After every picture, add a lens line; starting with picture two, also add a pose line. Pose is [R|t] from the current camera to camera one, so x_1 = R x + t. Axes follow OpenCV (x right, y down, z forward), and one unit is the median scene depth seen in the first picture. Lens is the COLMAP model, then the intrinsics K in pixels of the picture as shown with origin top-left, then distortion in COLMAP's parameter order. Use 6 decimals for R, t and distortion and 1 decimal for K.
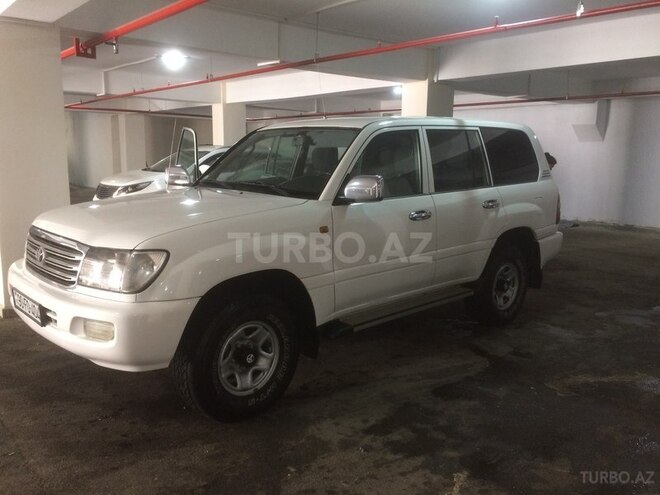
lens RADIAL K [[578.7, 0, 330.0], [0, 578.7, 244.9], [0, 0, 1]] dist [0.054882, -0.039678]
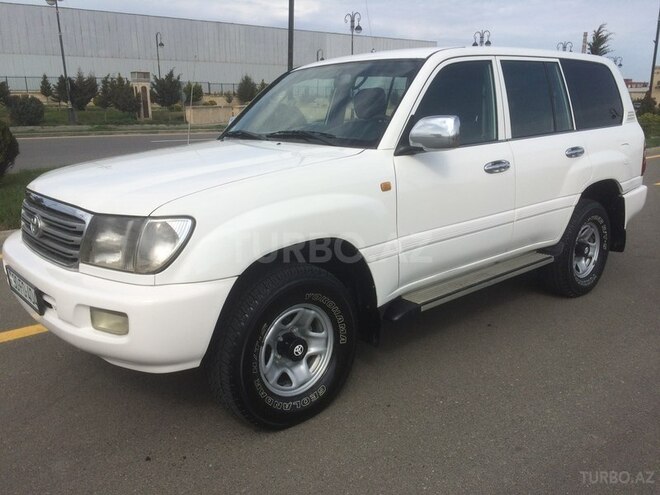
lens RADIAL K [[578.7, 0, 330.9], [0, 578.7, 248.4], [0, 0, 1]] dist [0.054882, -0.039678]
pose [[0.999027, -0.019934, -0.039341, -0.051490], [0.022567, 0.997454, 0.067649, 0.003093], [0.037892, -0.068471, 0.996933, 0.183433]]
